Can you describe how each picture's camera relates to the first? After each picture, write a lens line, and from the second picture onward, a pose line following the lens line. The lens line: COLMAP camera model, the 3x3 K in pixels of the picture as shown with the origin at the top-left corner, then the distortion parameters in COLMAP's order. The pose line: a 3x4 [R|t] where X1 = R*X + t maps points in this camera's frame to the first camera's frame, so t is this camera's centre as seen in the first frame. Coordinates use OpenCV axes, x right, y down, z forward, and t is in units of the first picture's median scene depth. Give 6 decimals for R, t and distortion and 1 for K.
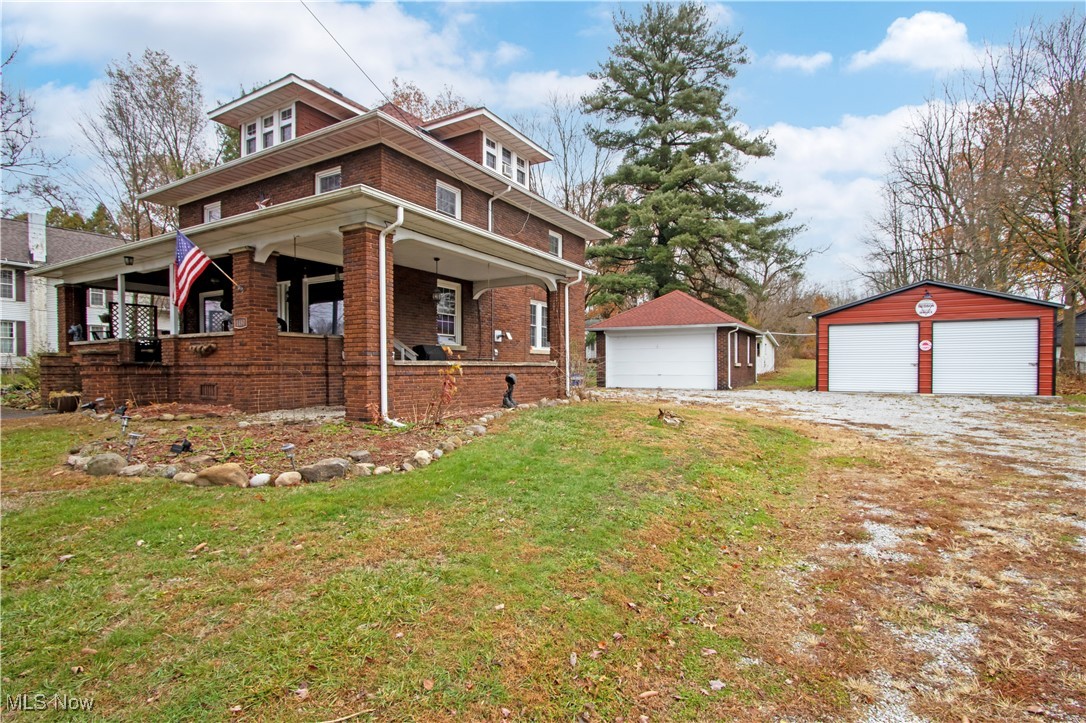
lens RADIAL K [[495.9, 0, 554.3], [0, 495.9, 360.8], [0, 0, 1]] dist [0.000157, -0.000205]
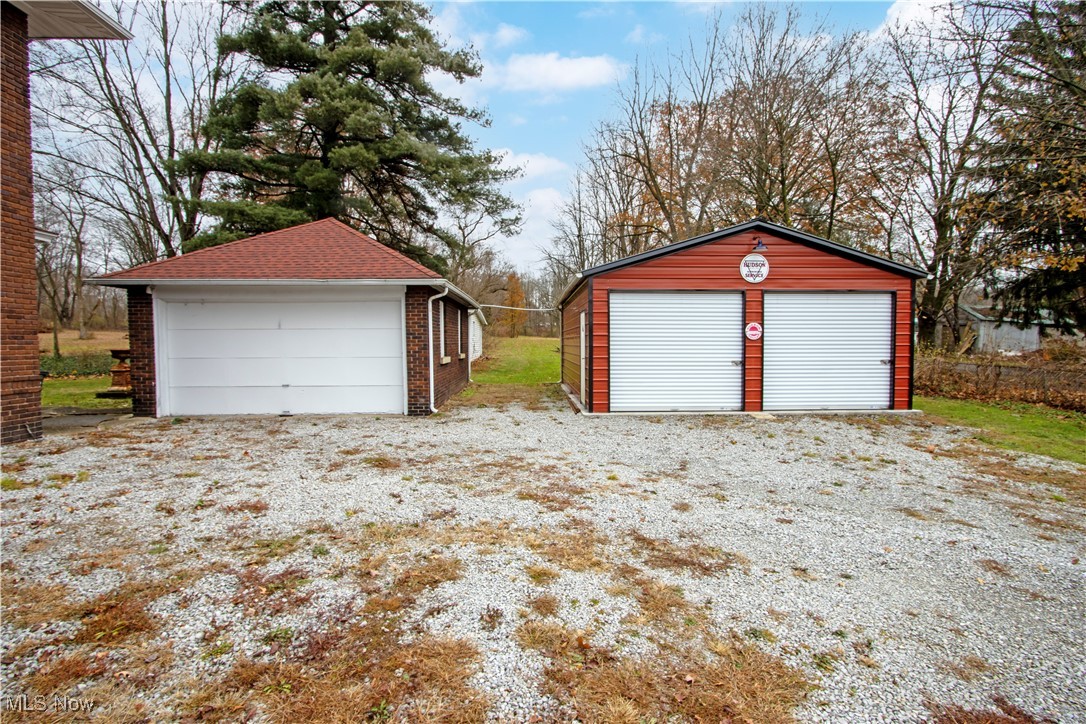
lens RADIAL K [[495.9, 0, 554.3], [0, 495.9, 361.3], [0, 0, 1]] dist [0.000157, -0.000205]
pose [[0.828753, -0.027442, 0.558941, 0.162922], [-0.000256, 0.998778, 0.049416, -0.018222], [-0.559614, -0.041097, 0.827733, 0.477468]]
